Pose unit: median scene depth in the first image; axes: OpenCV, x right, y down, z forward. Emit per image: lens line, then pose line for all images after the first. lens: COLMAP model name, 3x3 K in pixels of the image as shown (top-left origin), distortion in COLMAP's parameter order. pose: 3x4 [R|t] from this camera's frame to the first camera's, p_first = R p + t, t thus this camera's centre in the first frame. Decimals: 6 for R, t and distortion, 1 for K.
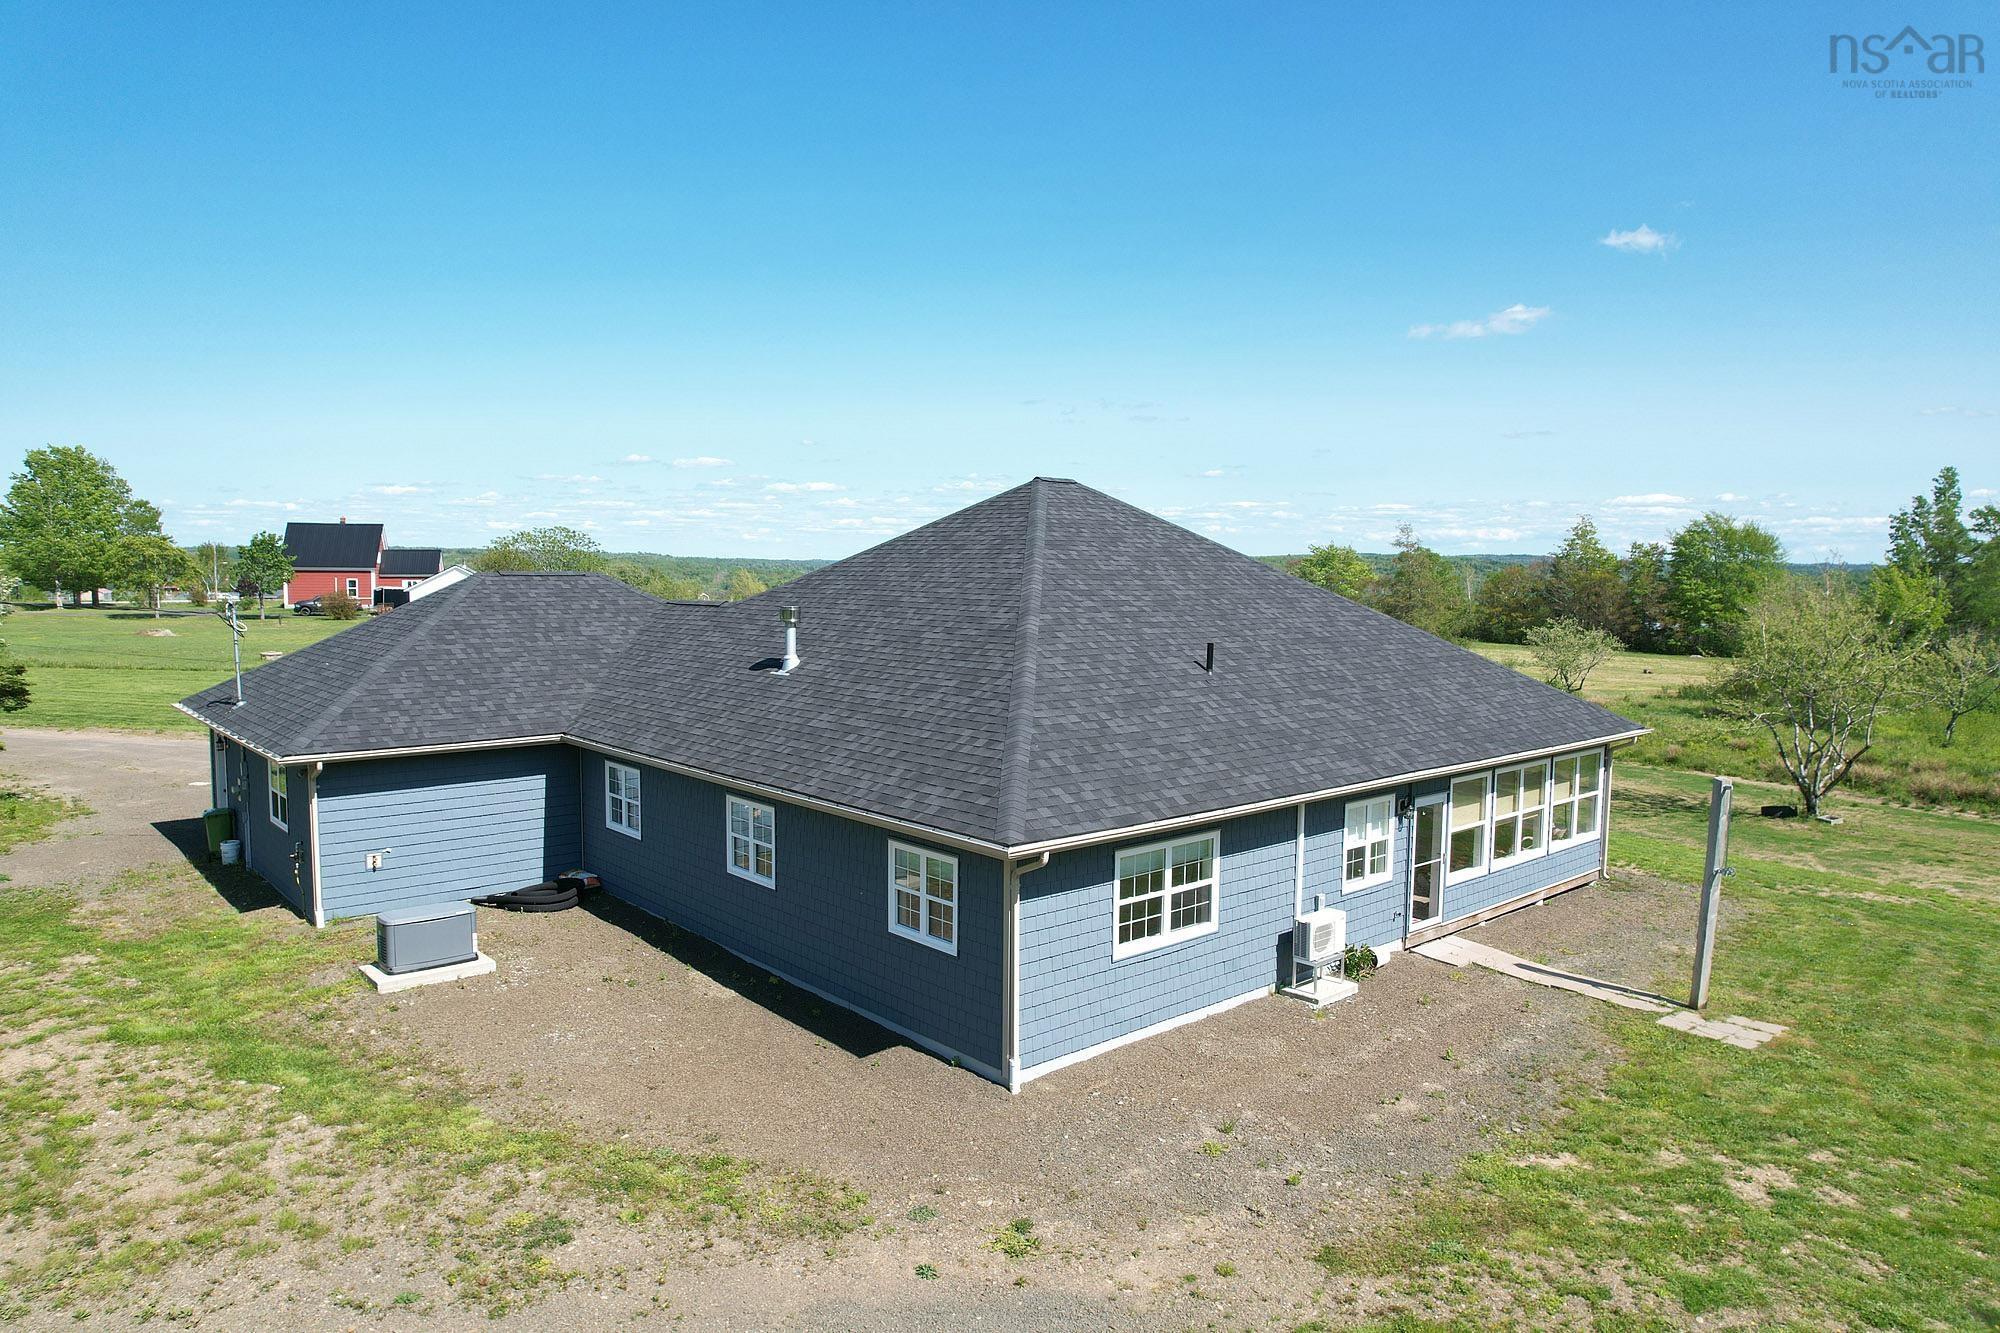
lens RADIAL K [[1251.4, 0, 1000.0], [0, 1251.4, 666.5], [0, 0, 1]] dist [-0.065759, 0.048890]
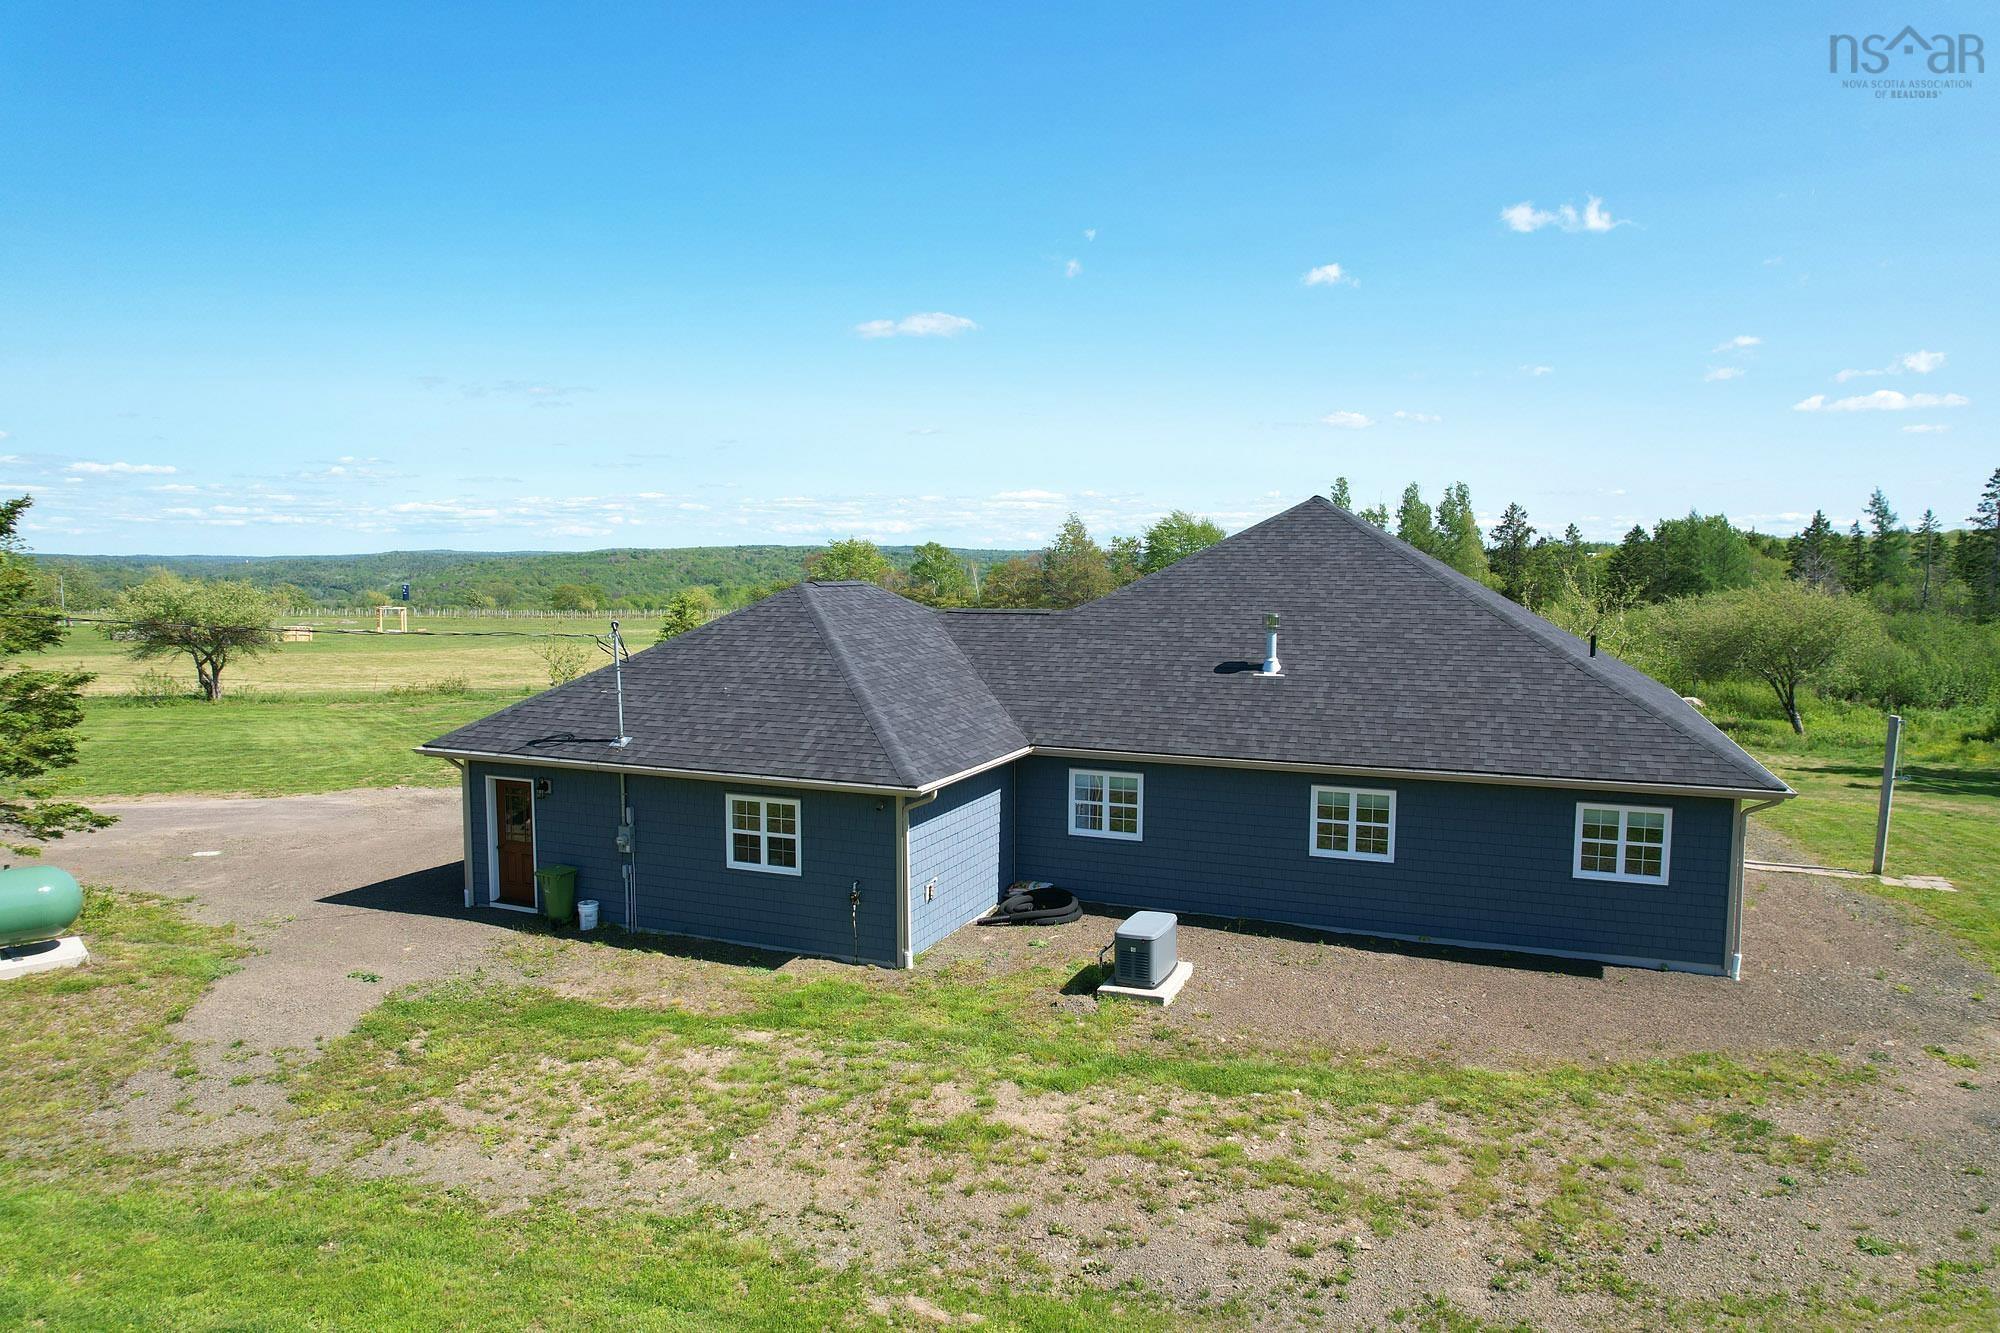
lens RADIAL K [[1251.4, 0, 1000.0], [0, 1251.4, 666.5], [0, 0, 1]] dist [-0.065759, 0.048890]
pose [[0.900735, -0.040647, 0.432463, -0.966467], [0.037972, 0.999169, 0.014824, -0.030576], [-0.432706, 0.003069, 0.901530, 0.125956]]
